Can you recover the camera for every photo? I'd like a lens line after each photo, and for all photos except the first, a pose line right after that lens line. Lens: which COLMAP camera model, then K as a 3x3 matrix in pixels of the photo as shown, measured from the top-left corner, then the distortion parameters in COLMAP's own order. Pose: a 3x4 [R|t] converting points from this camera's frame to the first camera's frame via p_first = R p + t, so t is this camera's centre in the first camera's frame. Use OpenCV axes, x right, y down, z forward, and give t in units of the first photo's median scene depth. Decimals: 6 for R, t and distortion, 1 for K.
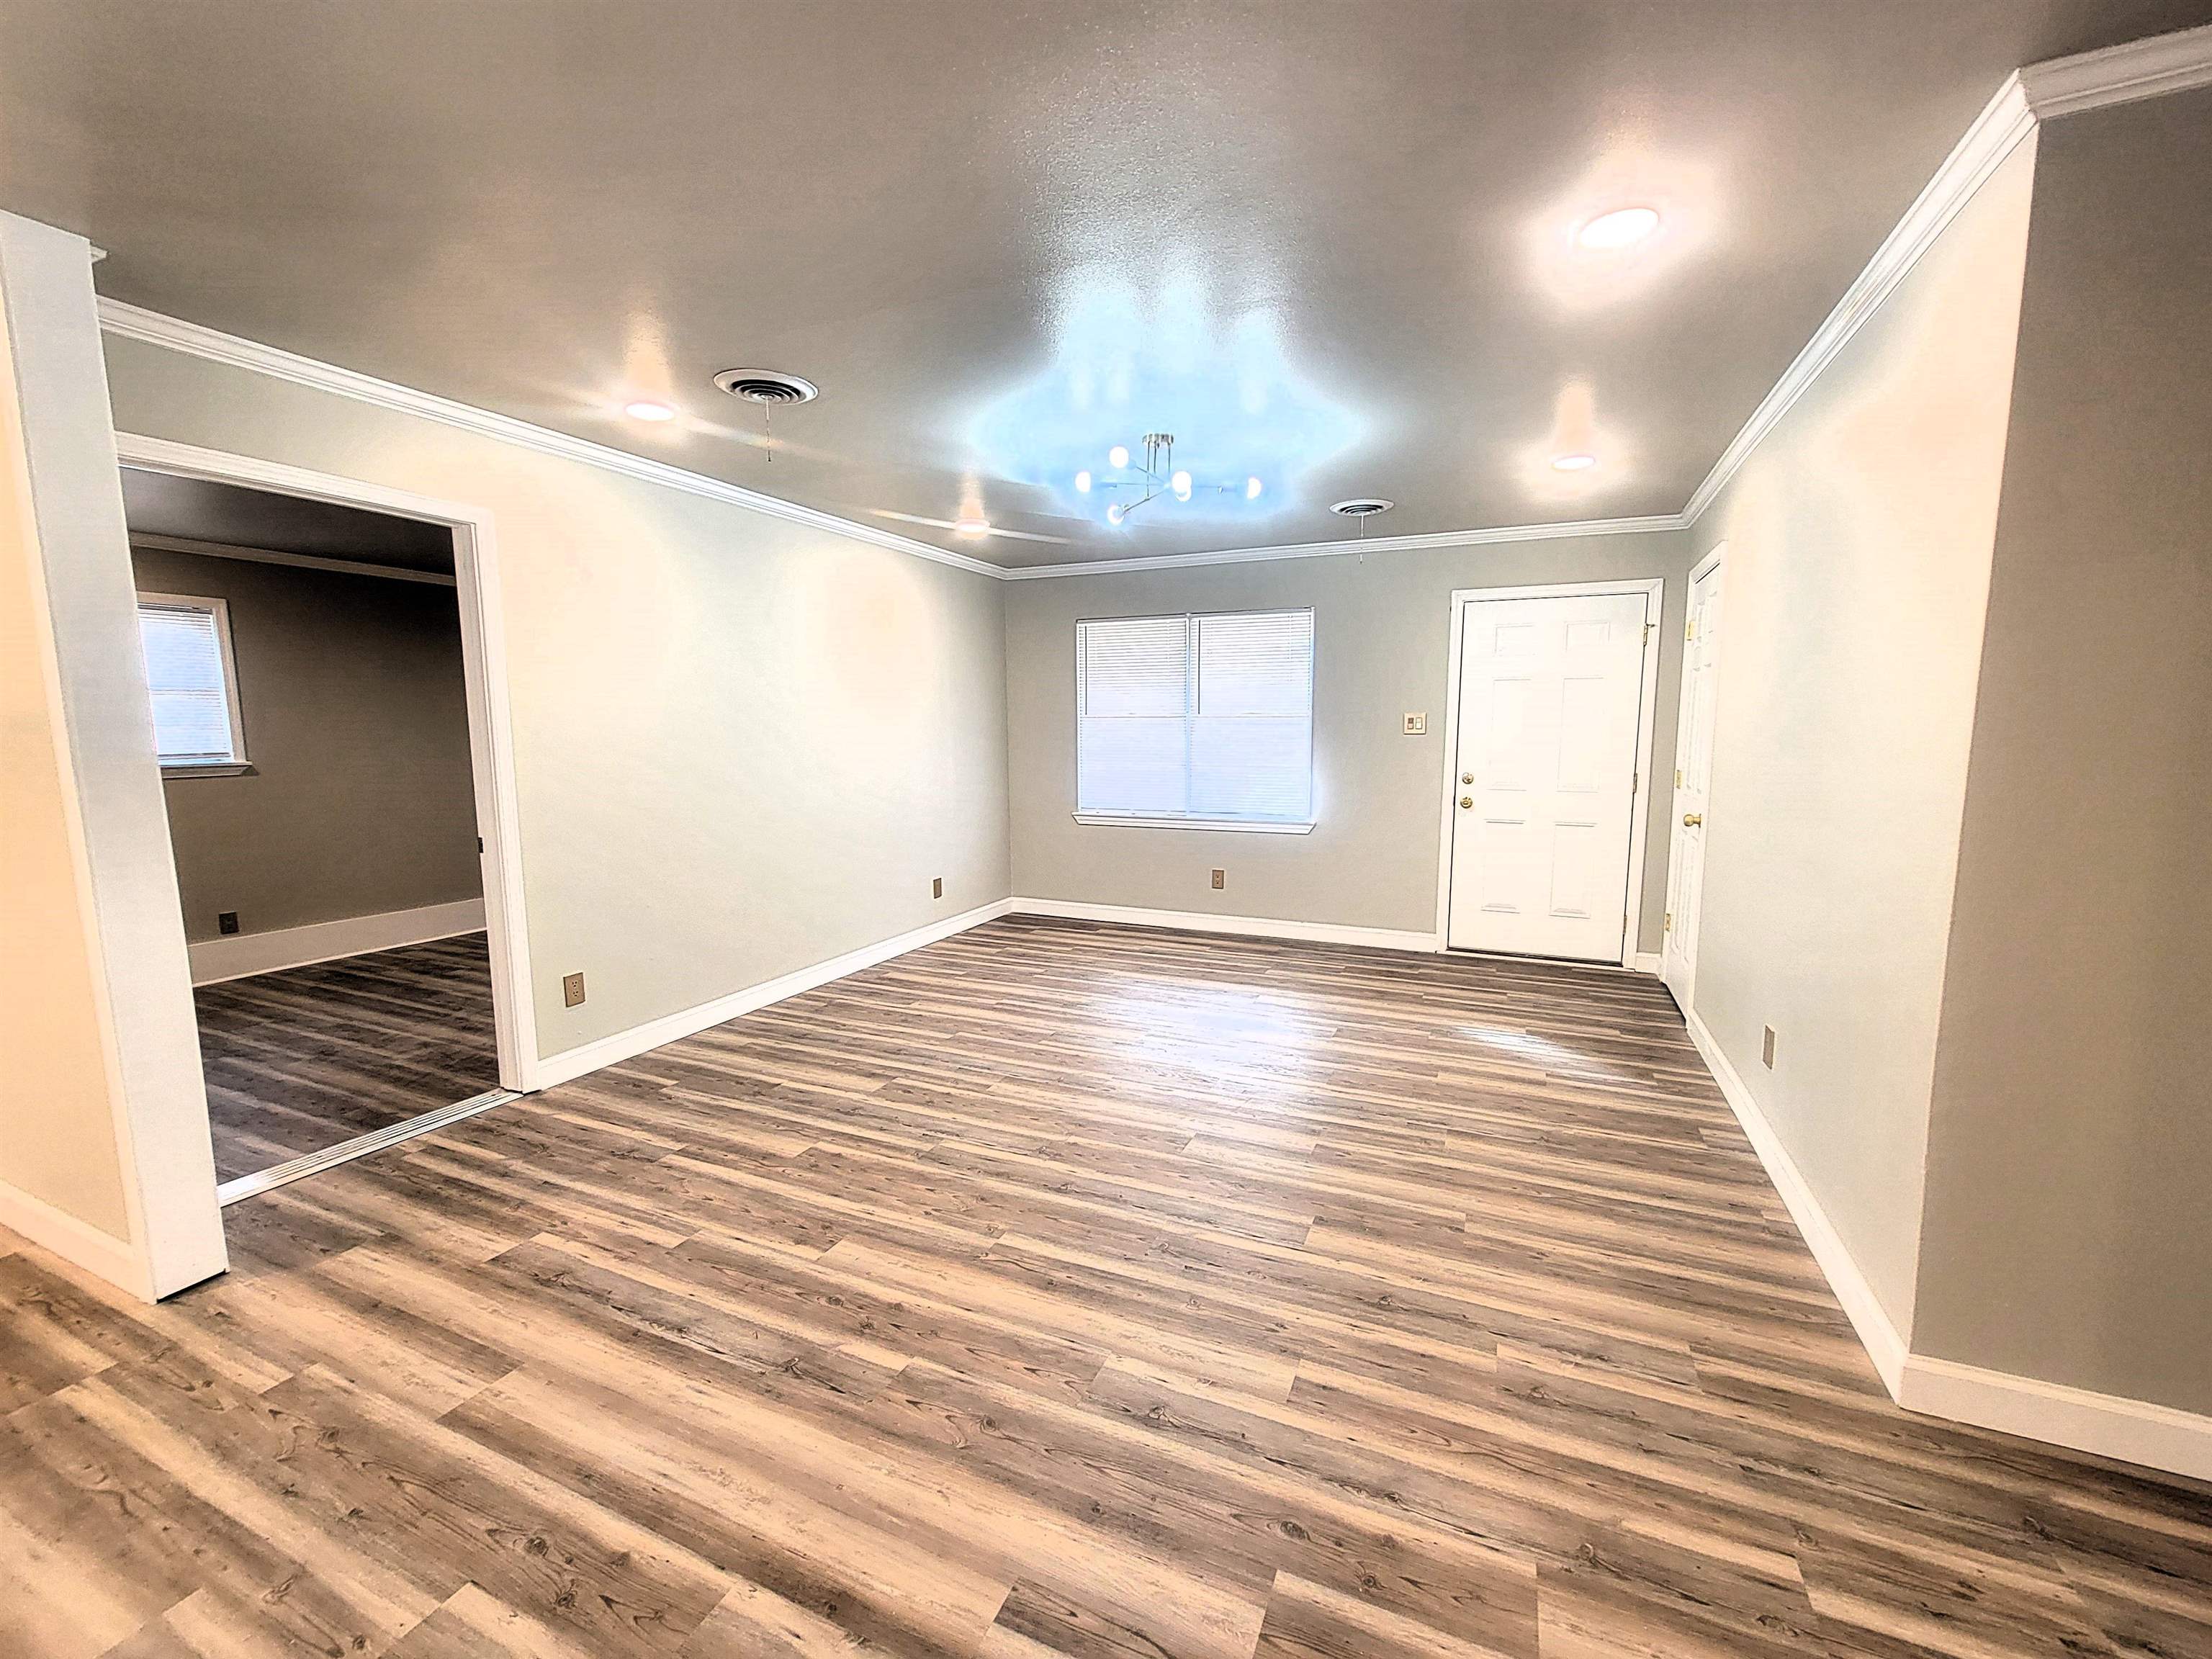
lens RADIAL K [[902.7, 0, 1108.9], [0, 902.7, 835.2], [0, 0, 1]] dist [-0.002097, 0.000231]
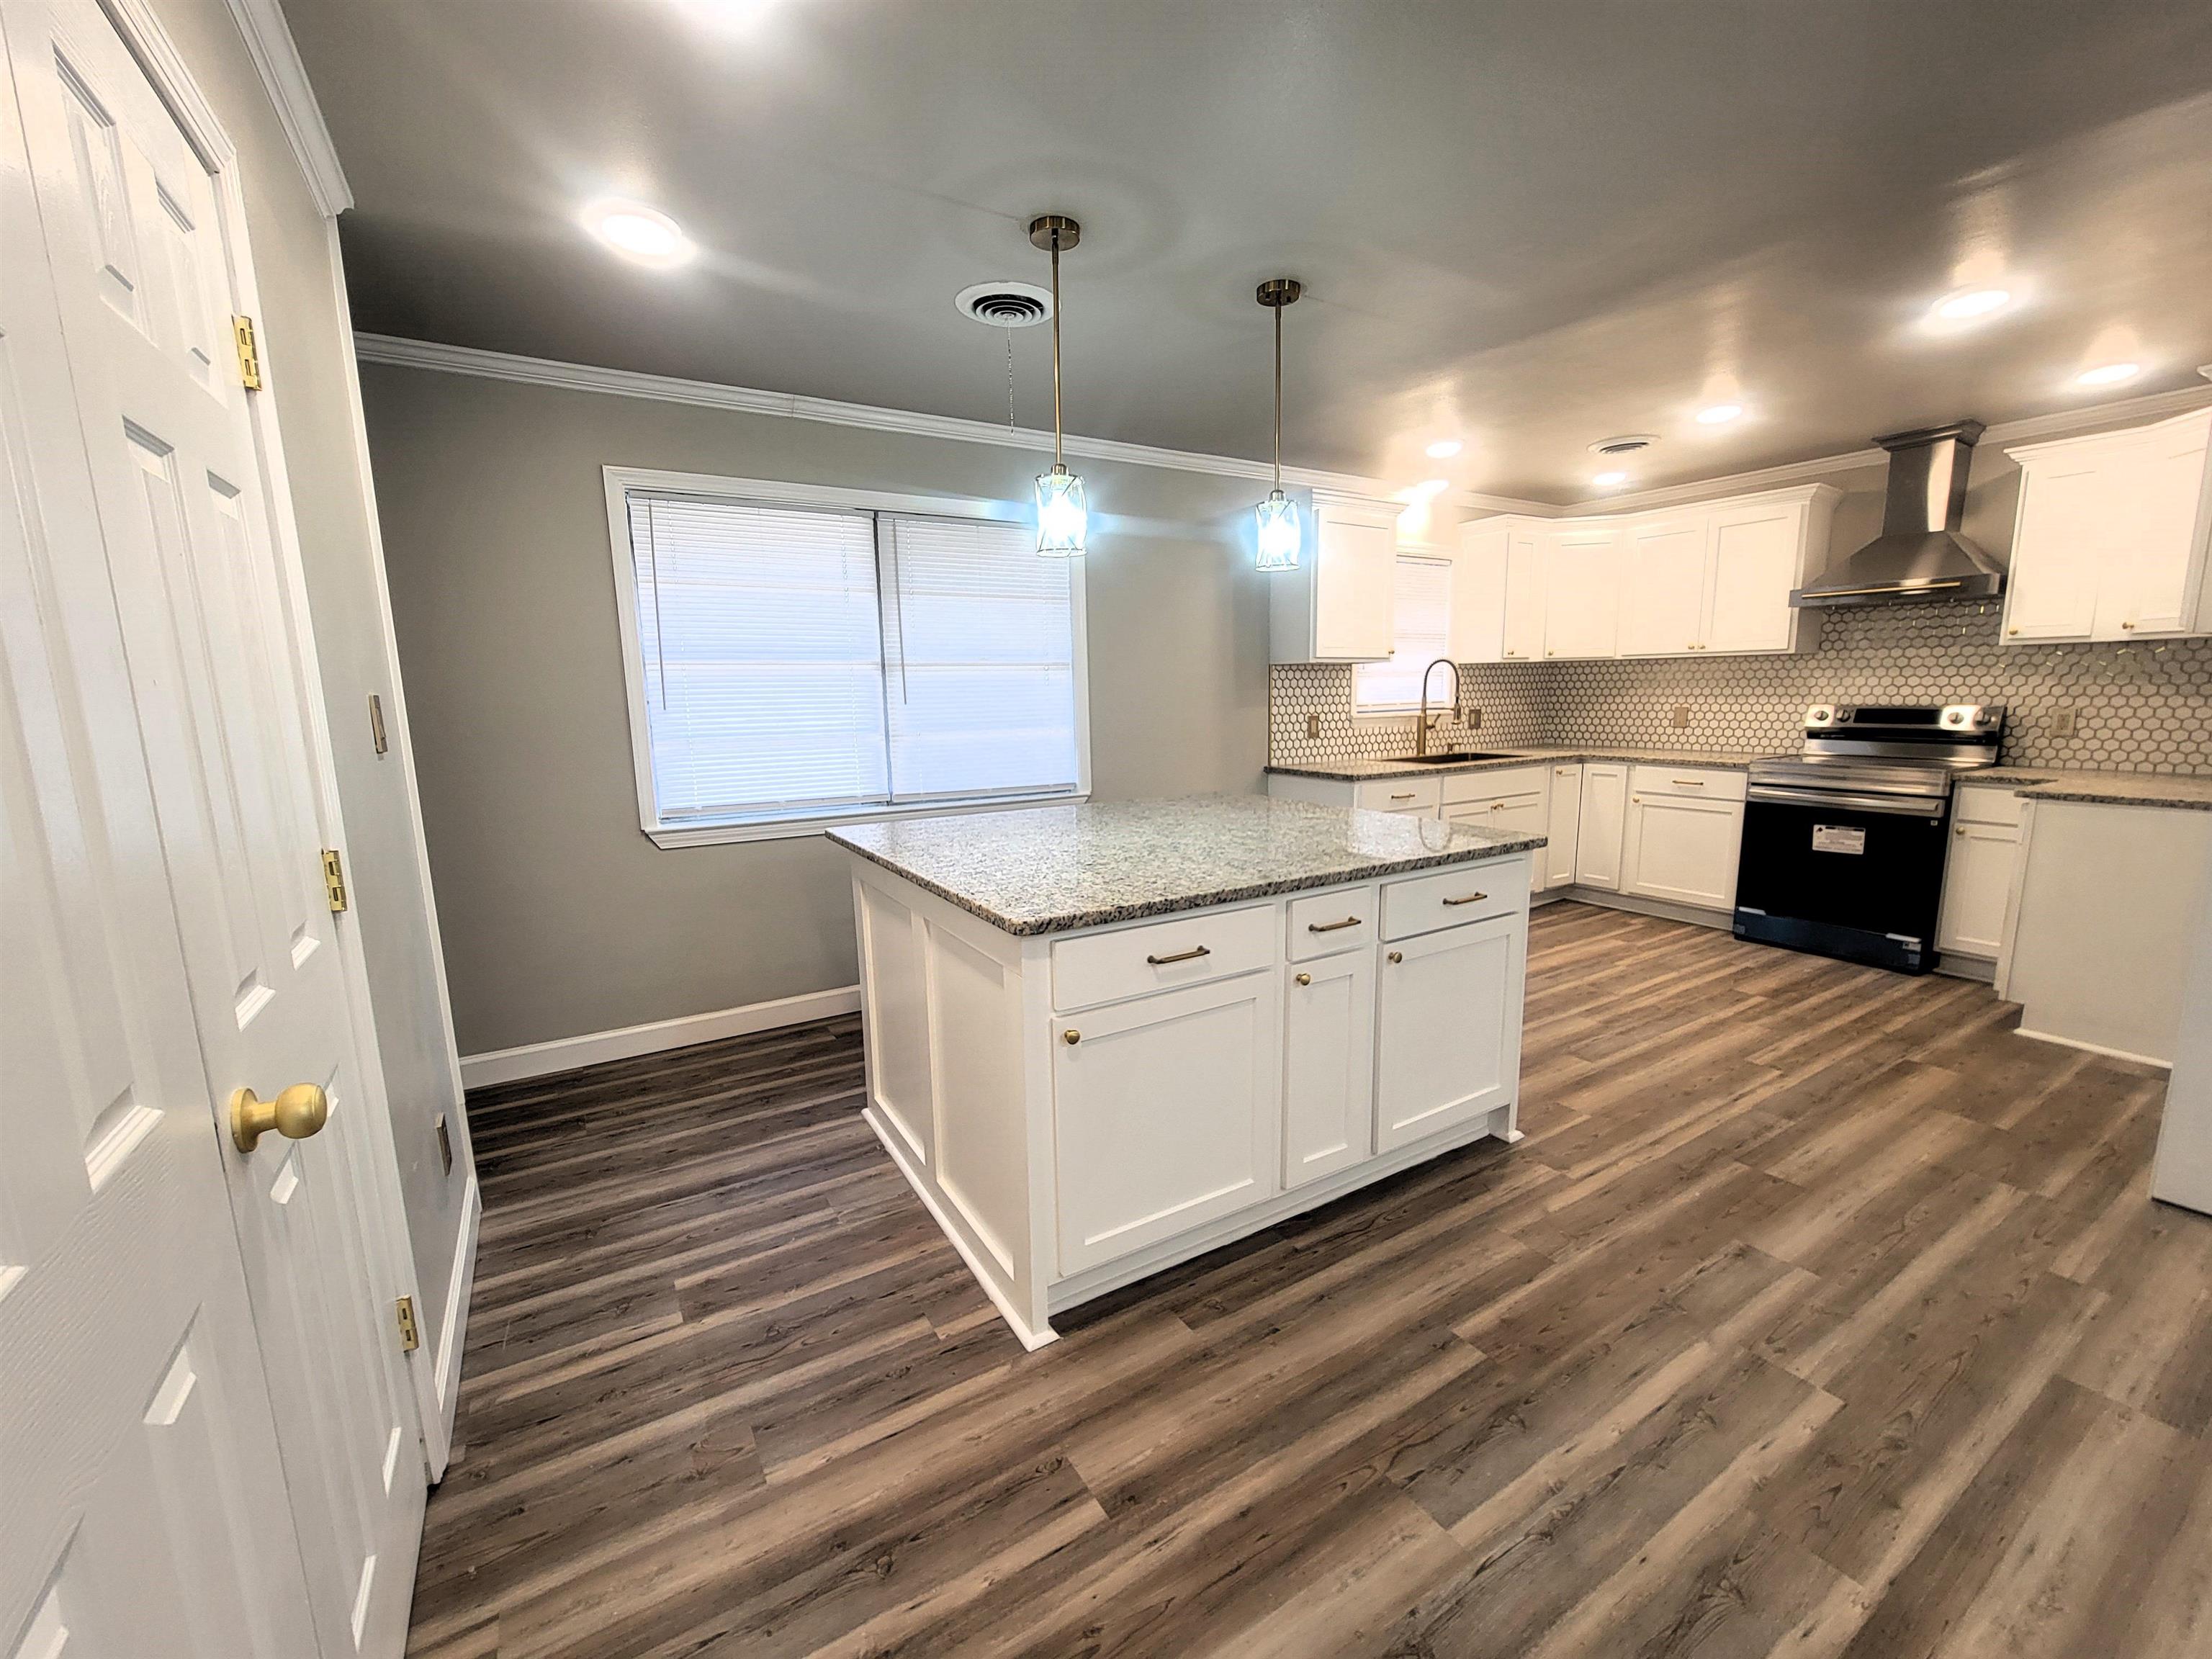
lens RADIAL K [[902.7, 0, 1108.9], [0, 902.7, 835.2], [0, 0, 1]] dist [-0.002097, 0.000231]
pose [[-0.562412, 0.151601, -0.812841, 0.353825], [-0.078086, 0.968917, 0.234738, -0.043268], [0.823162, 0.195491, -0.533092, 0.370859]]
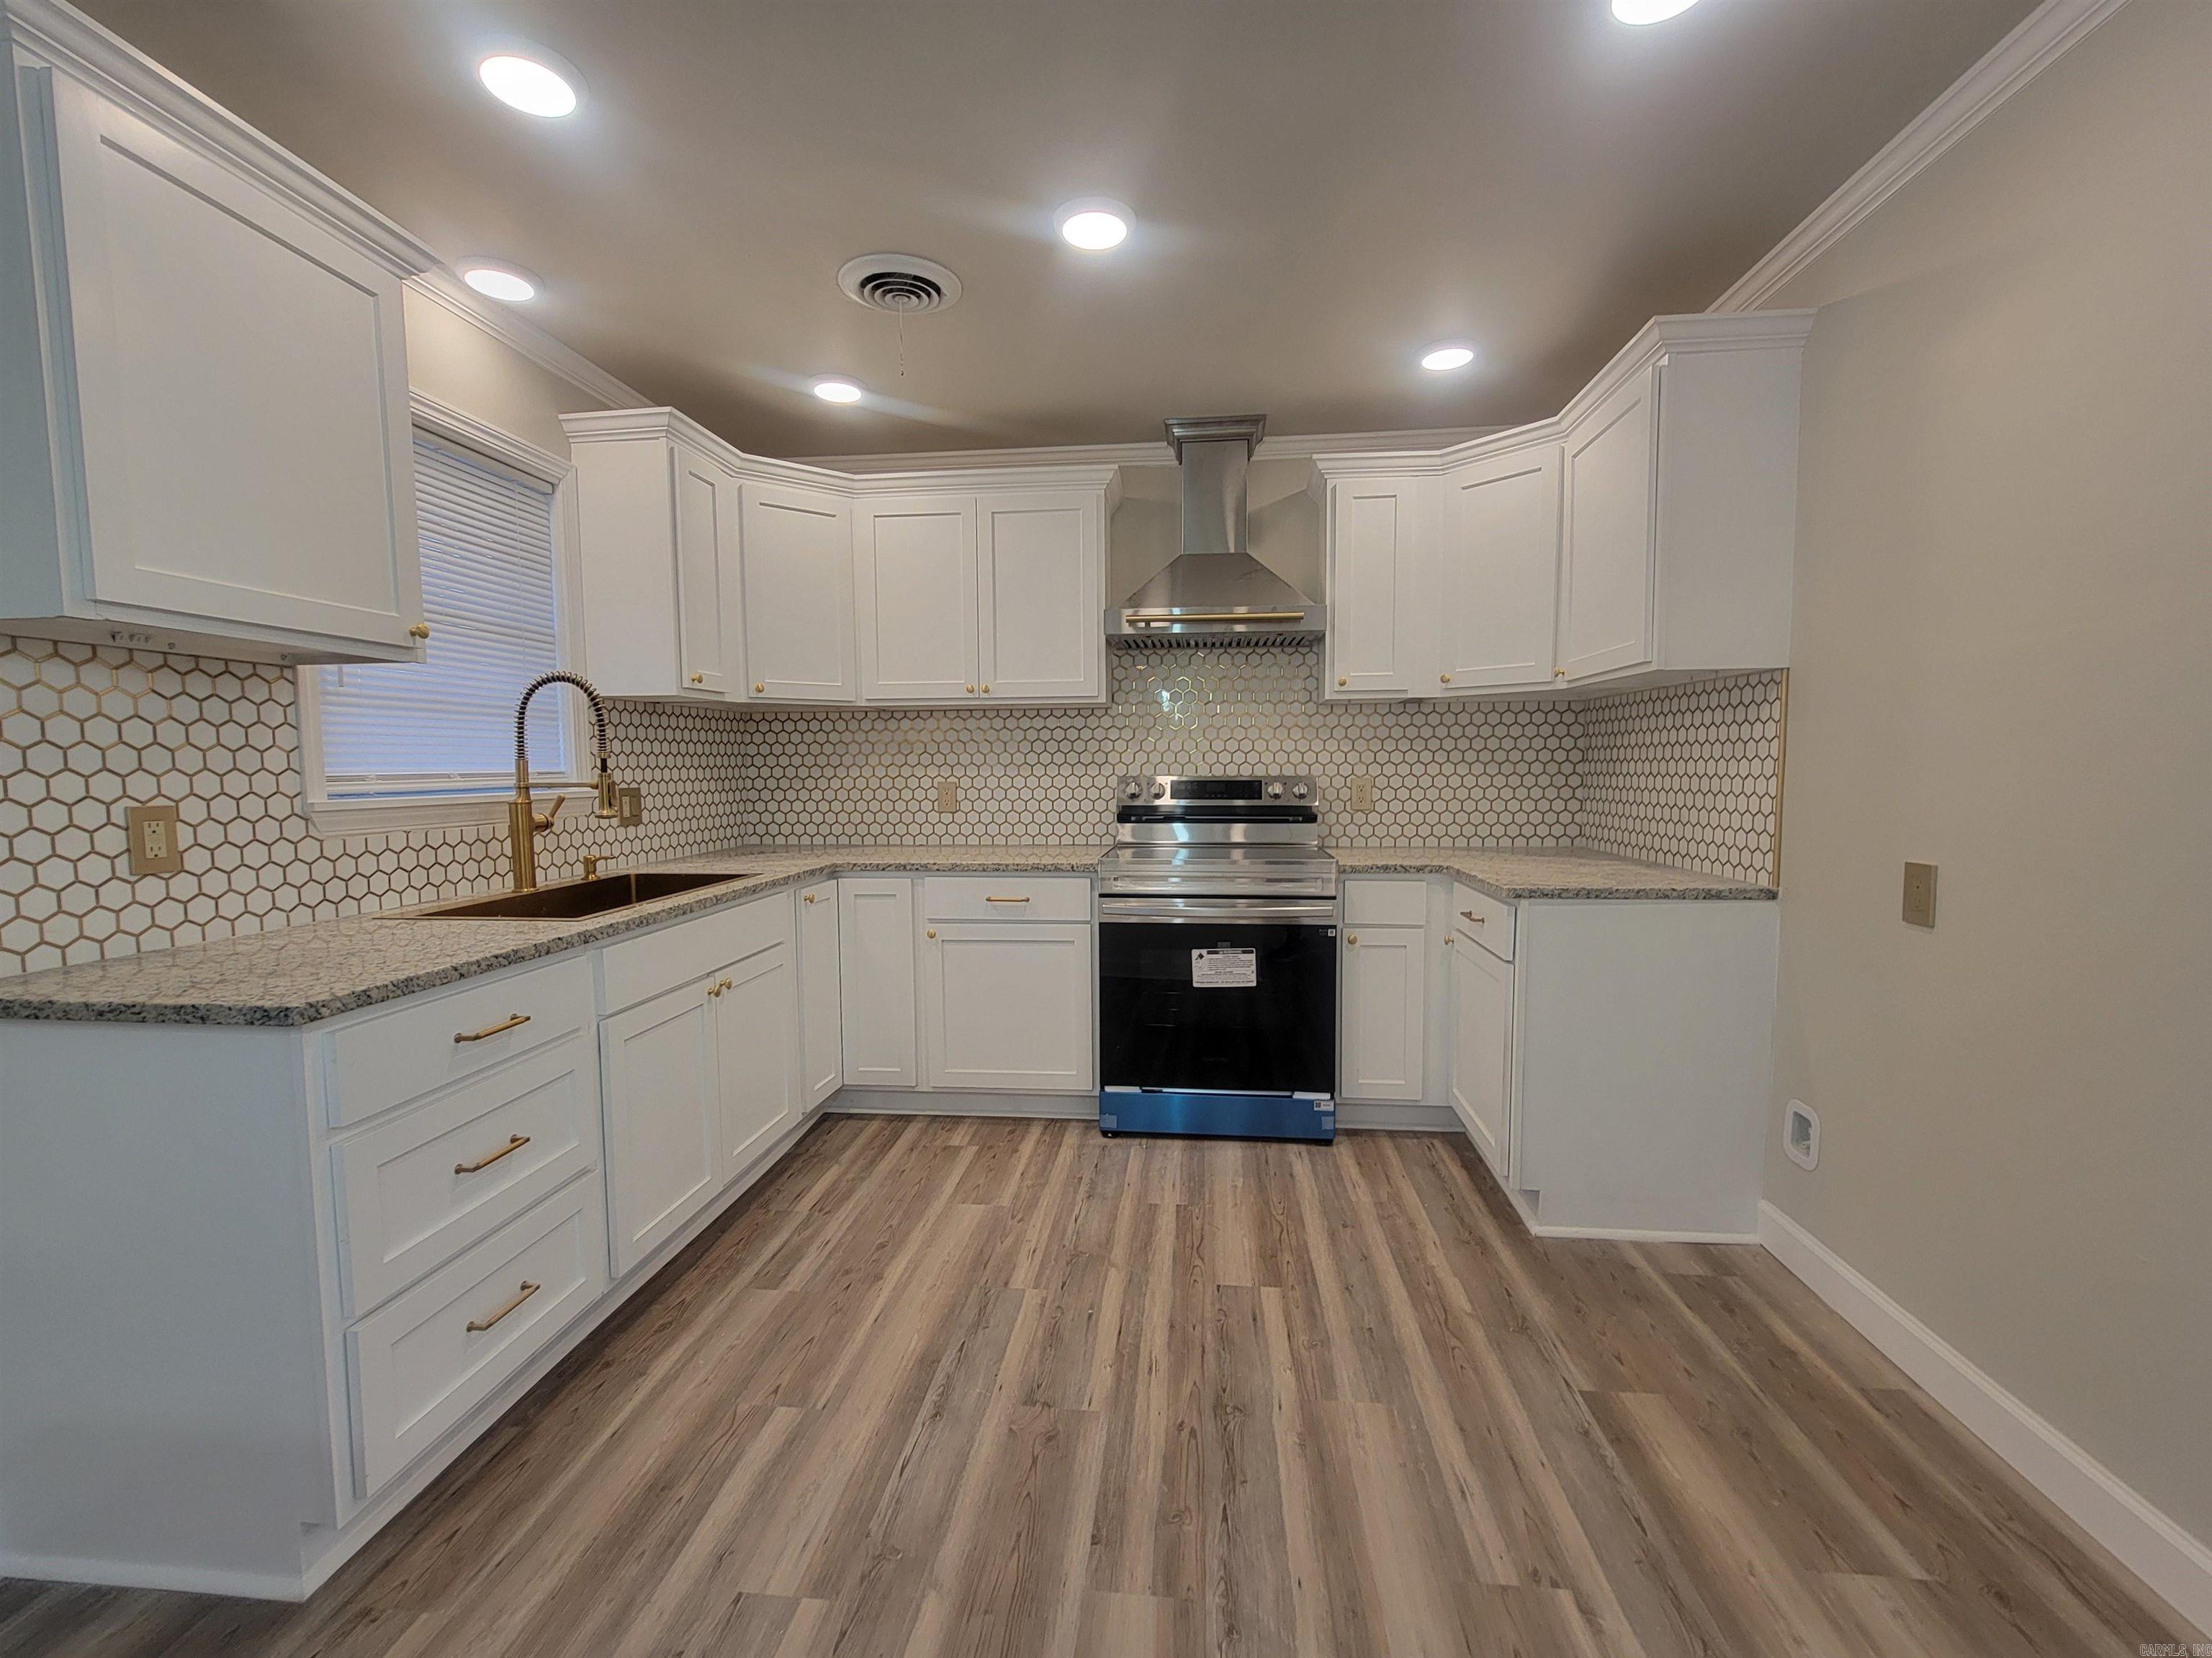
lens RADIAL K [[926.3, 0, 1109.1], [0, 926.3, 835.8], [0, 0, 1]] dist [-0.001015, 0.000014]
pose [[0.313864, 0.078052, -0.946254, -0.642065], [-0.110716, 0.992825, 0.045170, 0.042162], [0.942991, 0.090589, 0.320253, 0.086428]]
